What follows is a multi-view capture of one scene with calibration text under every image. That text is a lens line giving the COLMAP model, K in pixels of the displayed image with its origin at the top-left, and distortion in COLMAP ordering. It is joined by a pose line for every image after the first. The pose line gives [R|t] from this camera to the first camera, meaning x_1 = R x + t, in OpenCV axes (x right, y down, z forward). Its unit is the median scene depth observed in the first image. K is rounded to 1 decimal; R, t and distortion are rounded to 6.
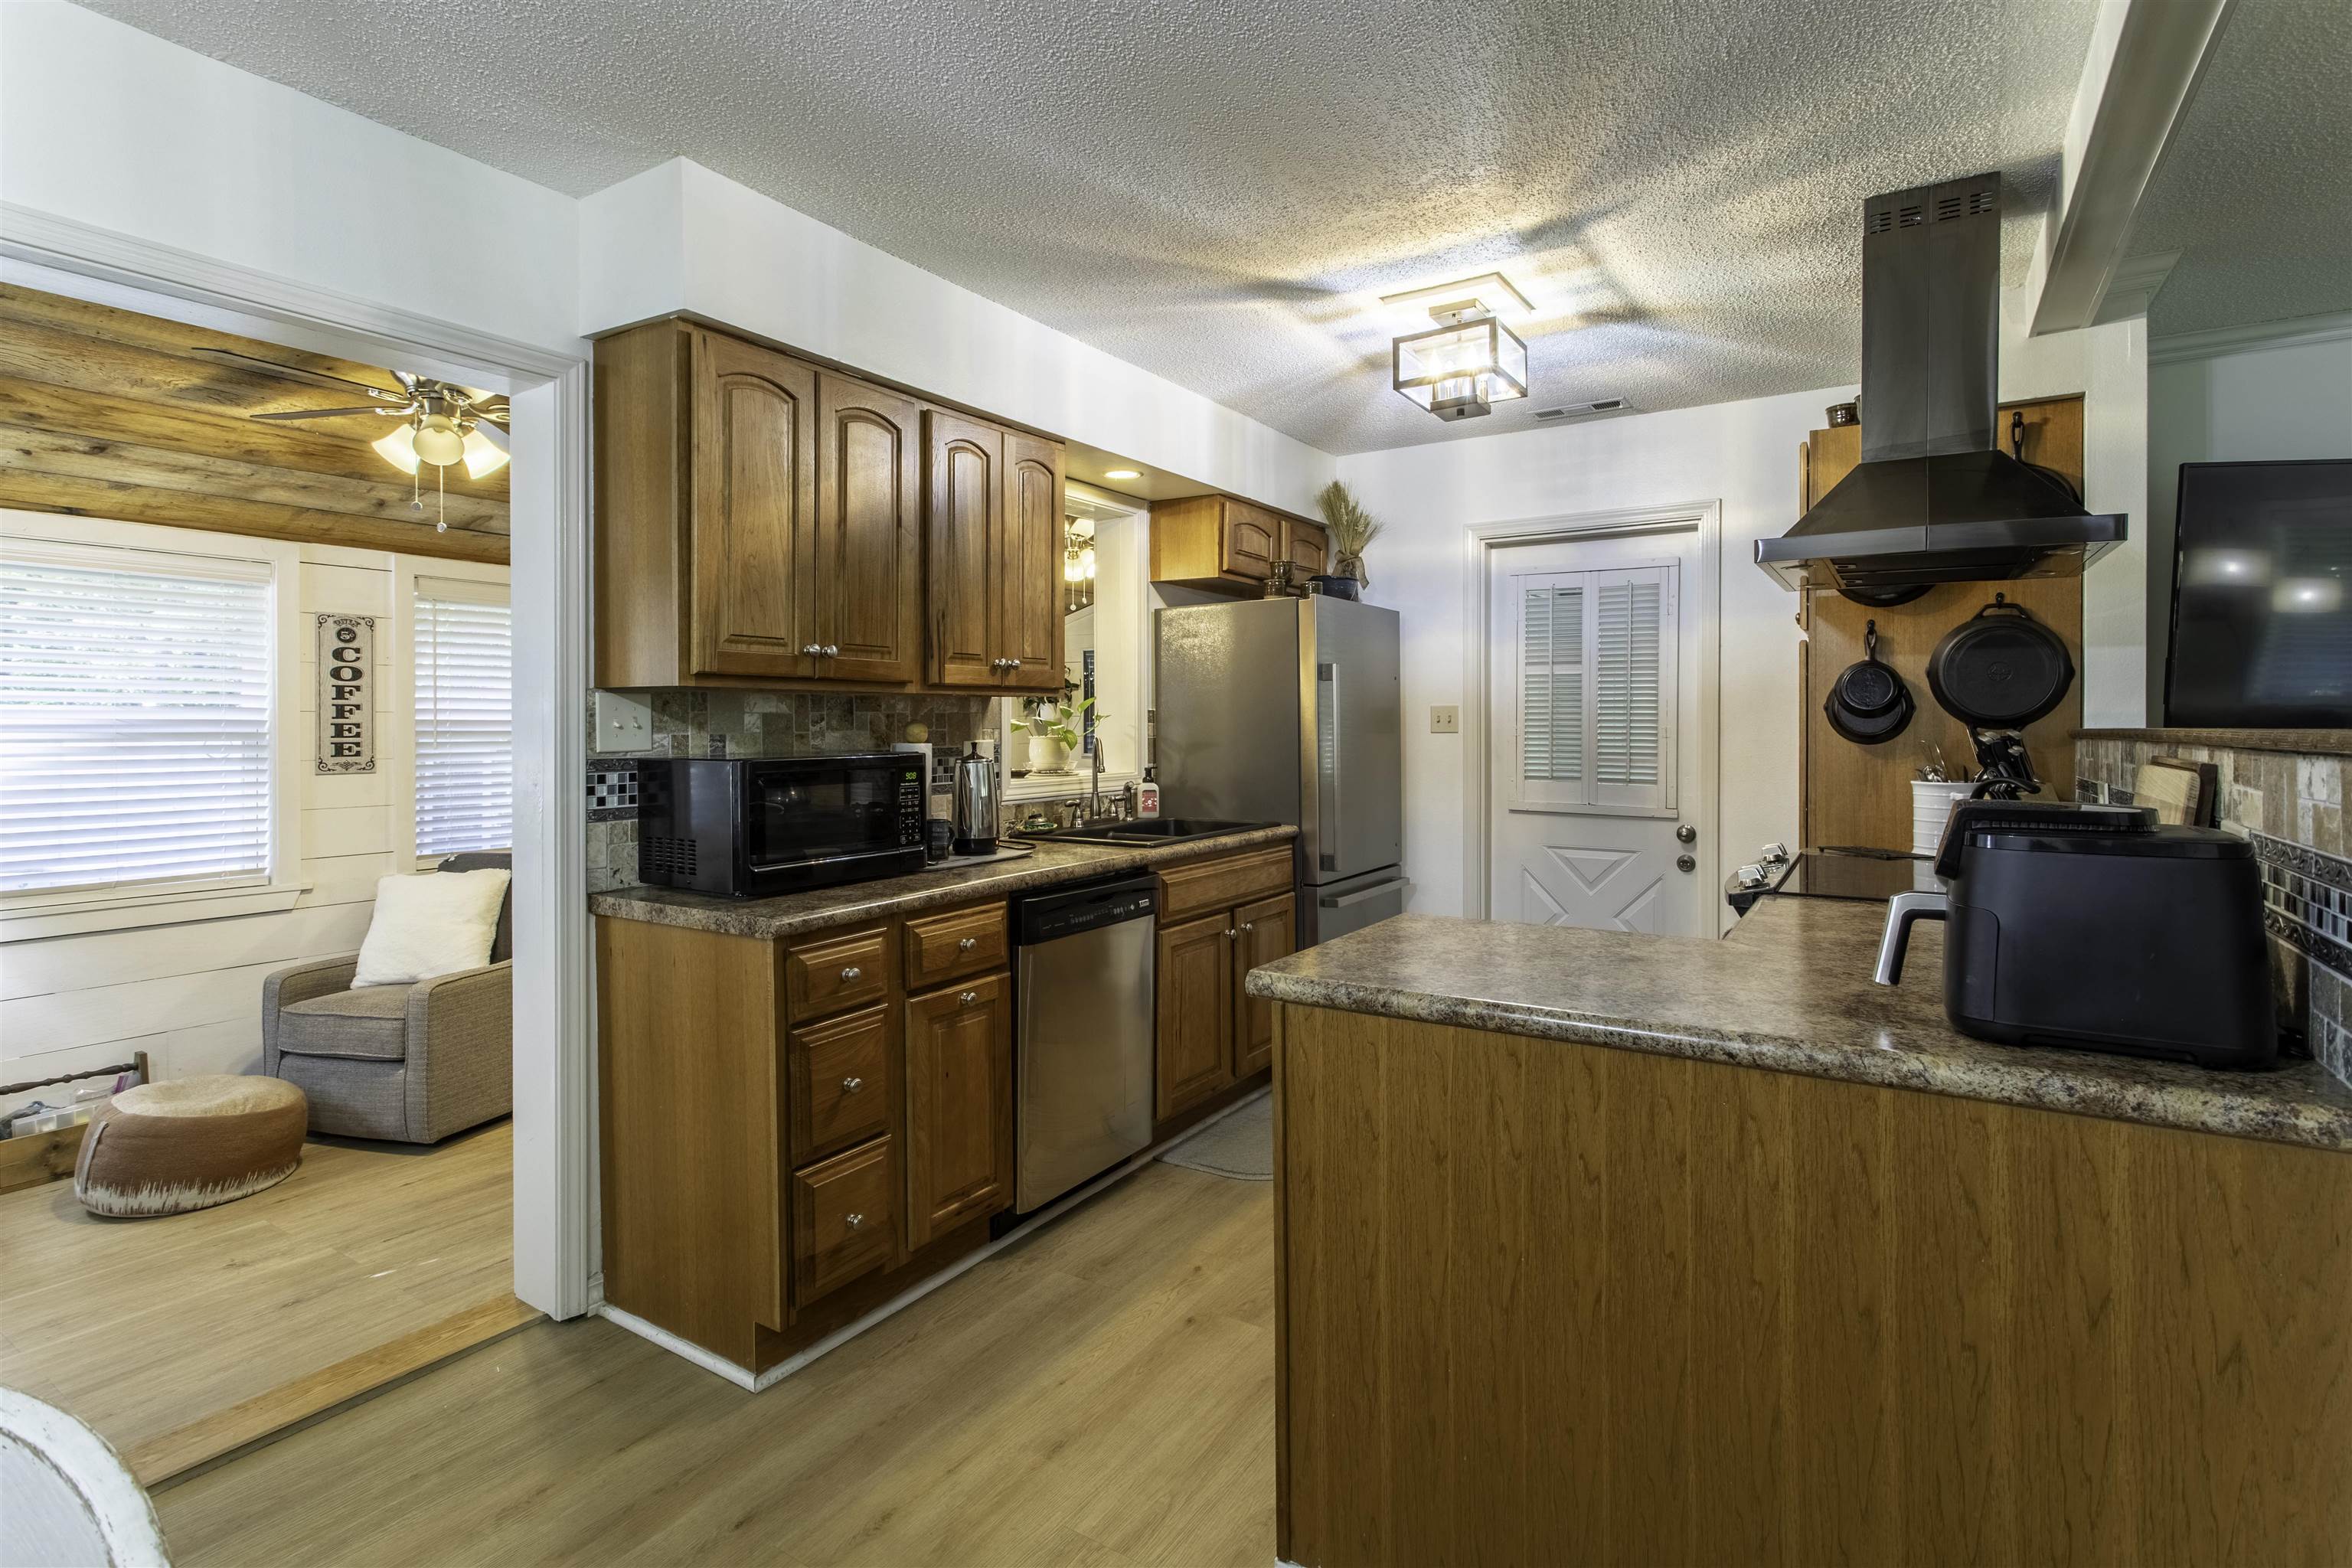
lens RADIAL K [[1129.4, 0, 1242.7], [0, 1129.4, 728.9], [0, 0, 1]] dist [0.002660, 0.002259]
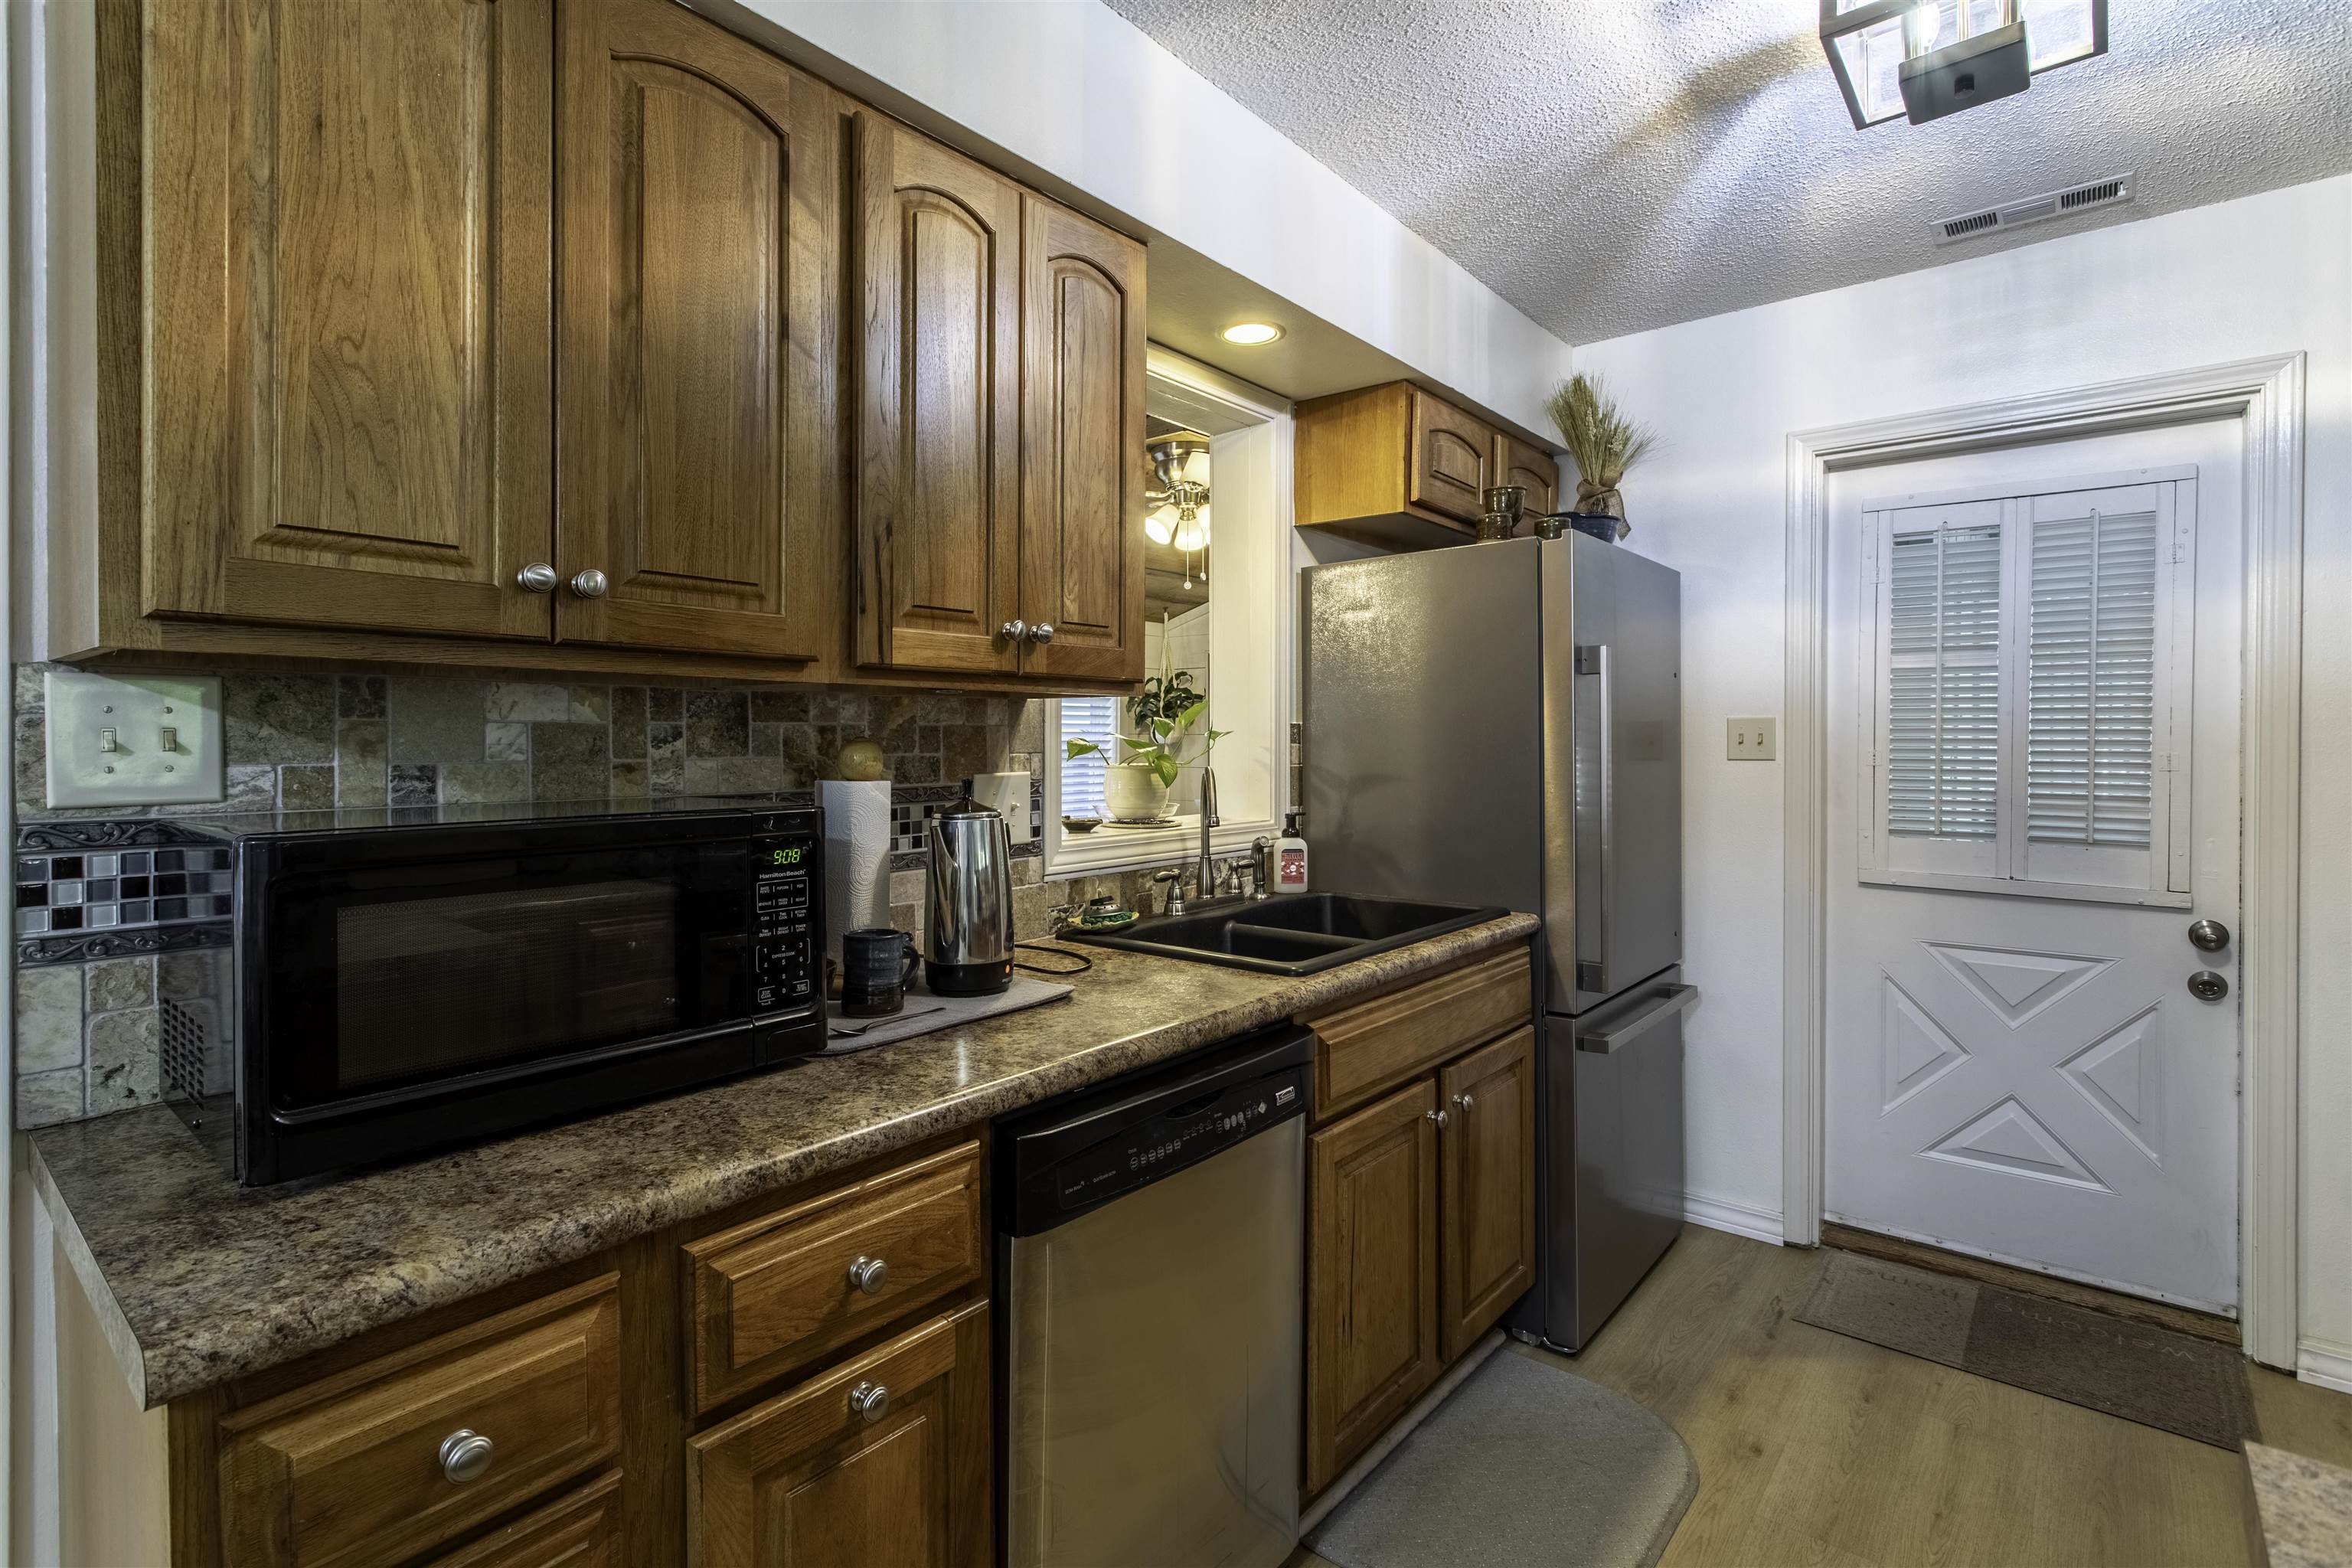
lens RADIAL K [[1129.4, 0, 1193.6], [0, 1129.4, 759.3], [0, 0, 1]] dist [0.002660, 0.002259]
pose [[0.986497, 0.005205, -0.163700, -0.036642], [-0.003738, 0.999950, 0.009271, -0.002426], [0.163740, -0.008534, 0.986467, 0.395946]]
